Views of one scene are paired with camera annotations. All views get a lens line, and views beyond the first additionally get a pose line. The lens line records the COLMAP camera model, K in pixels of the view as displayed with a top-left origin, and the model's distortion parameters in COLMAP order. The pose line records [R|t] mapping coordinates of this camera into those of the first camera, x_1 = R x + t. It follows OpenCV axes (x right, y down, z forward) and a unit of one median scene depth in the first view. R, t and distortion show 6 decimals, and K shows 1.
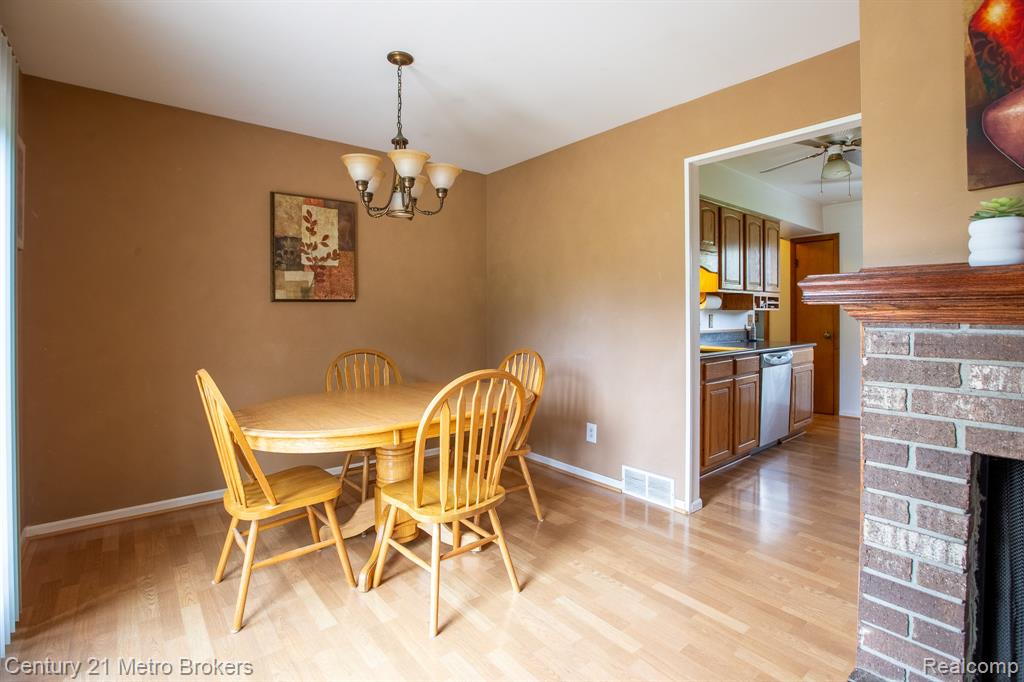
lens RADIAL K [[484.3, 0, 493.0], [0, 484.3, 316.4], [0, 0, 1]] dist [-0.053713, 0.013321]
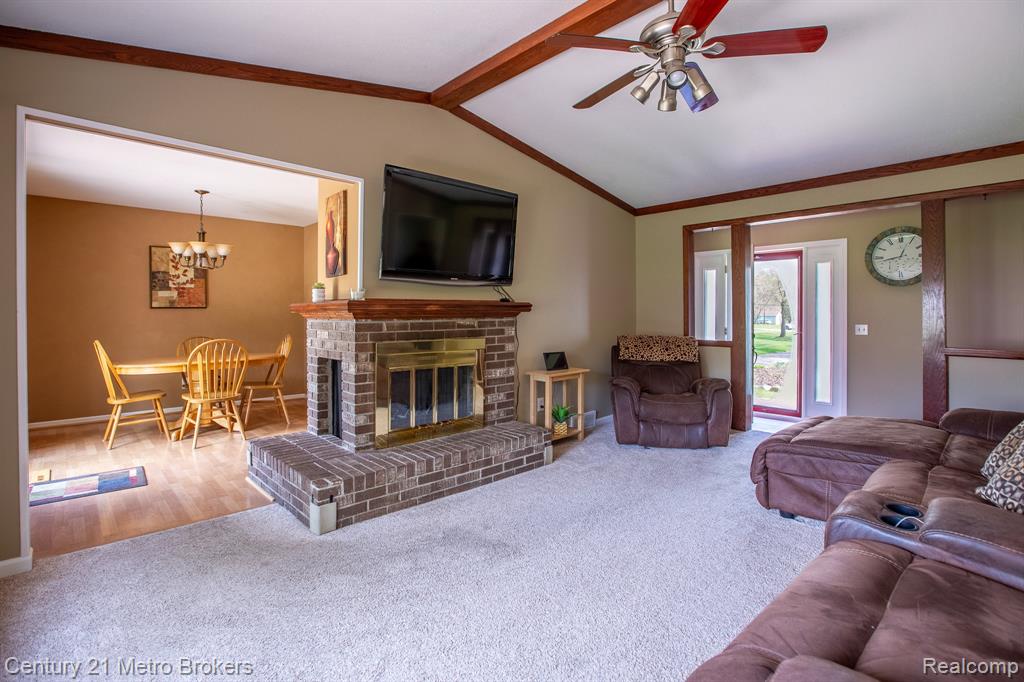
lens RADIAL K [[484.3, 0, 509.7], [0, 484.3, 313.4], [0, 0, 1]] dist [-0.053713, 0.013321]
pose [[0.994184, -0.002059, 0.107675, 0.646730], [0.002825, 0.999972, -0.006960, 0.002190], [-0.107658, 0.007224, 0.994162, -0.837064]]
